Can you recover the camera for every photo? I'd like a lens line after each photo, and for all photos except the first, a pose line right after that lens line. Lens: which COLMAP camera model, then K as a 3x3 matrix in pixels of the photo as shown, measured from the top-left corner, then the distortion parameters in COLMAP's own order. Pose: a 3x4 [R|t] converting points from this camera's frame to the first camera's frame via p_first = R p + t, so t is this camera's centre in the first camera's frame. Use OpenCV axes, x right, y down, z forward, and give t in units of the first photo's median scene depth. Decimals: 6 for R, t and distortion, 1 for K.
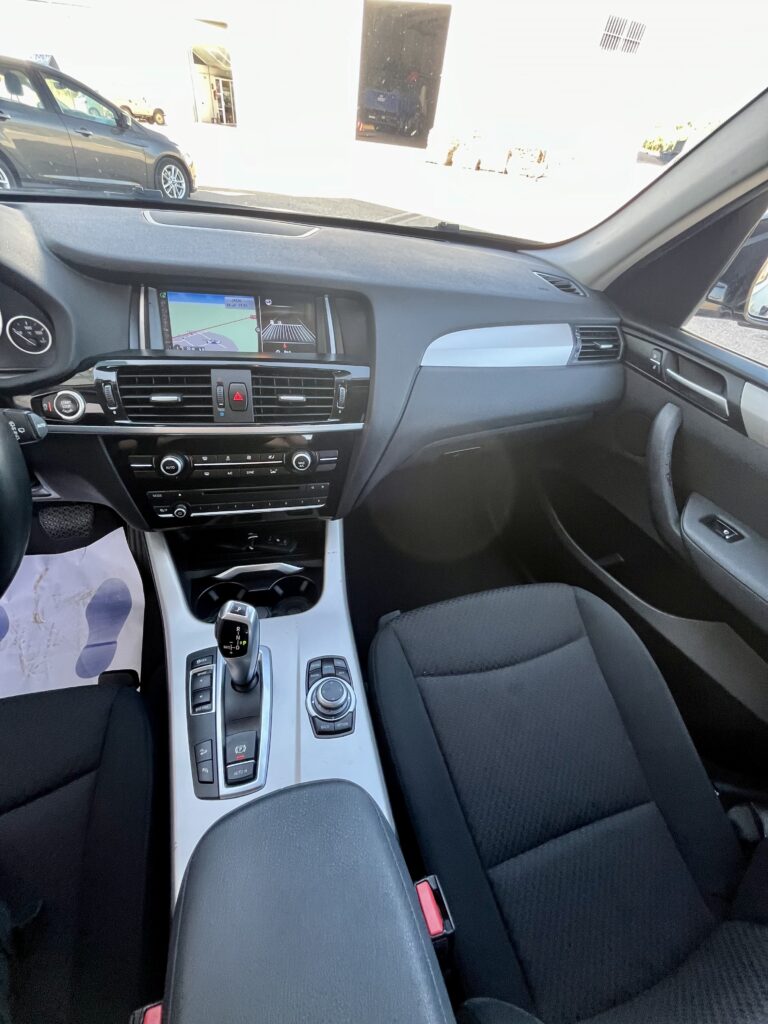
lens RADIAL K [[407.2, 0, 381.1], [0, 407.2, 508.8], [0, 0, 1]] dist [-0.002073, -0.000016]
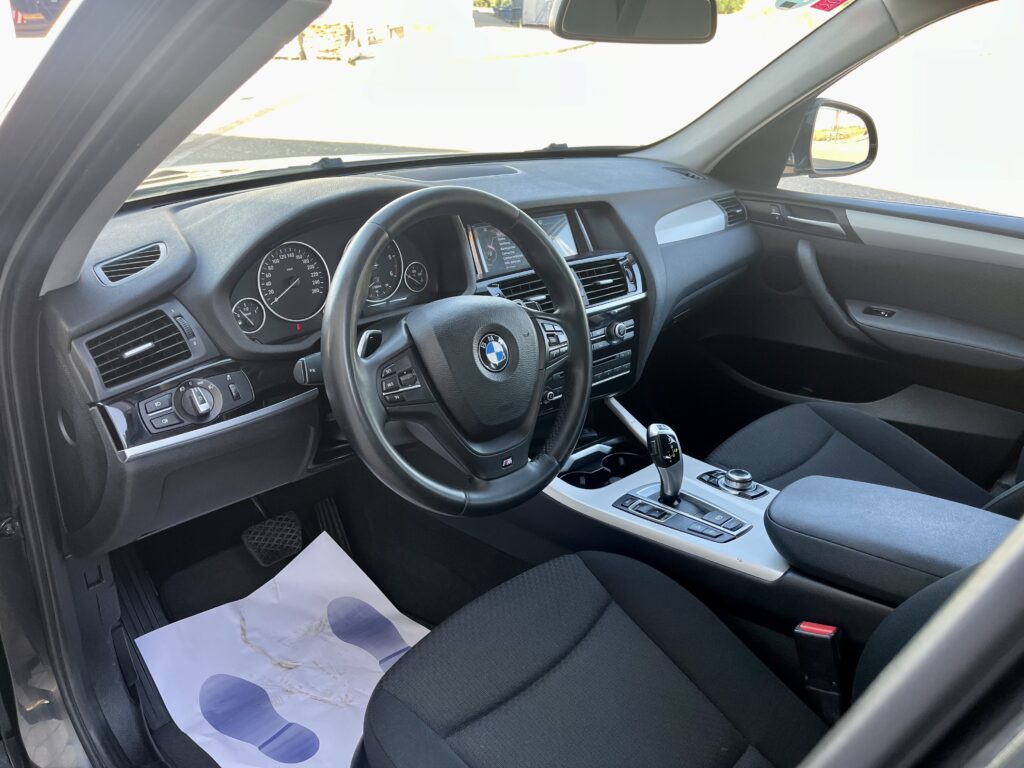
lens RADIAL K [[783.9, 0, 475.5], [0, 783.9, 404.6], [0, 0, 1]] dist [0.049618, -0.070038]
pose [[0.883992, -0.269883, 0.381735, -1.531005], [0.362088, 0.911756, -0.193892, 0.383456], [-0.295721, 0.309621, 0.903706, -0.918713]]
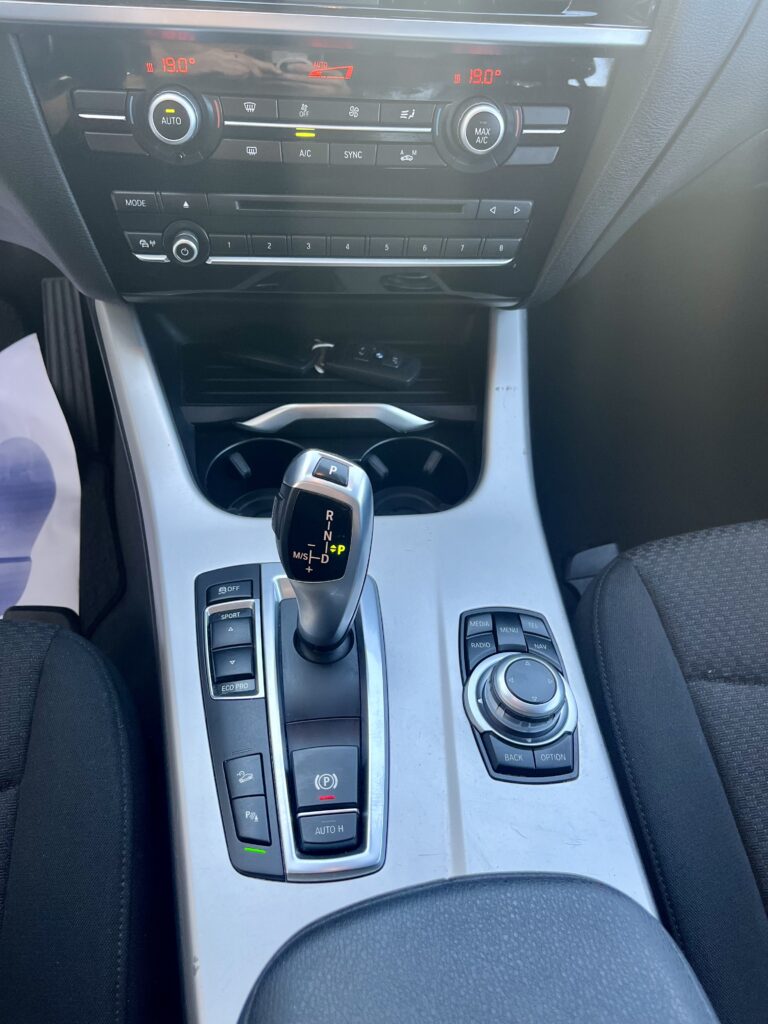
lens RADIAL K [[770.8, 0, 384.0], [0, 770.8, 512.0], [0, 0, 1]] dist [0.039400, -0.067456]
pose [[0.990374, 0.081299, -0.112028, -0.175705], [-0.062530, 0.984824, 0.161899, 0.135465], [0.123490, -0.153335, 0.980428, 0.191207]]
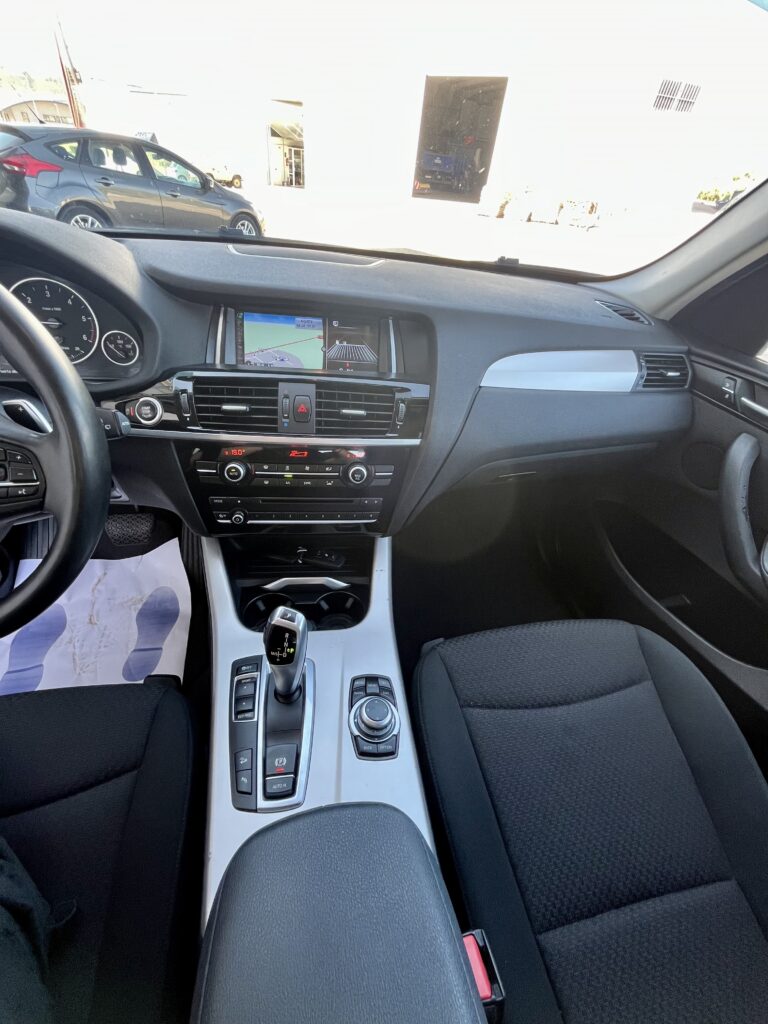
lens RADIAL K [[407.1, 0, 382.5], [0, 407.1, 510.1], [0, 0, 1]] dist [-0.002266, -0.000220]
pose [[0.994581, 0.048966, -0.091709, -0.037417], [-0.056321, 0.995250, -0.079411, 0.048566], [0.087385, 0.084146, 0.992614, 0.010211]]
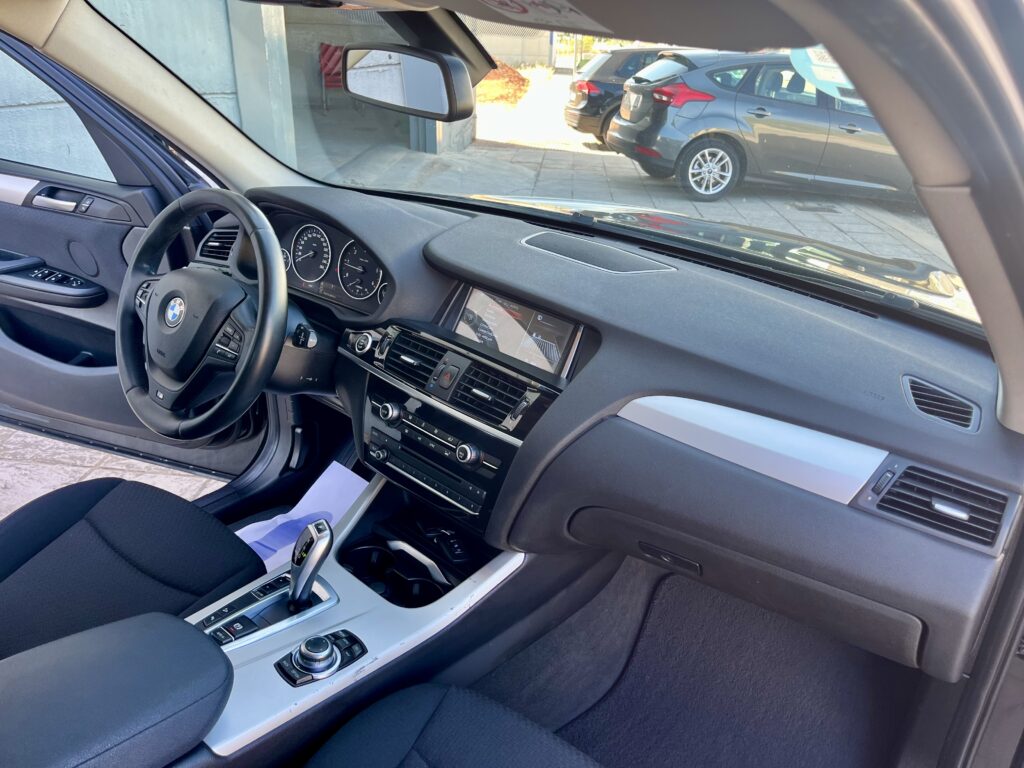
lens RADIAL K [[783.3, 0, 535.1], [0, 783.3, 381.8], [0, 0, 1]] dist [0.024780, -0.001030]
pose [[0.592174, 0.266202, -0.760570, 1.310201], [-0.555492, 0.818607, -0.145987, -0.076798], [0.583746, 0.508940, 0.632630, -0.191007]]
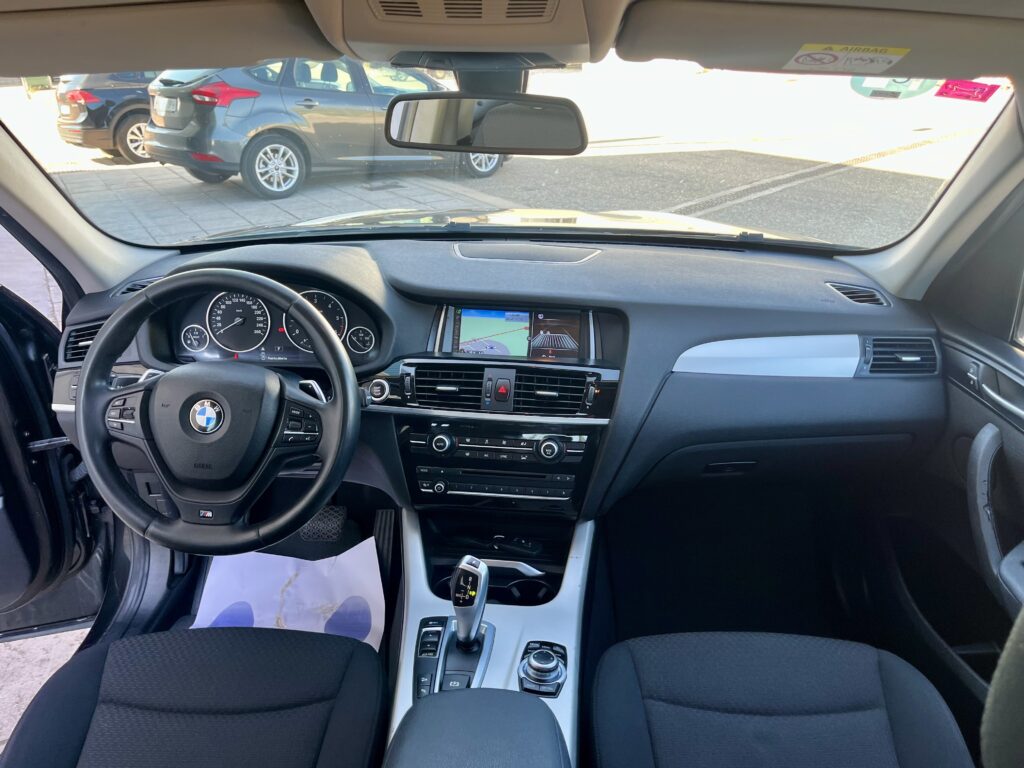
lens RADIAL K [[781.2, 0, 515.4], [0, 781.2, 381.0], [0, 0, 1]] dist [0.057949, -0.075961]
pose [[0.939372, 0.028709, -0.341696, 0.427867], [-0.146236, 0.934868, -0.323476, 0.399974], [0.310154, 0.353832, 0.882387, -0.933523]]
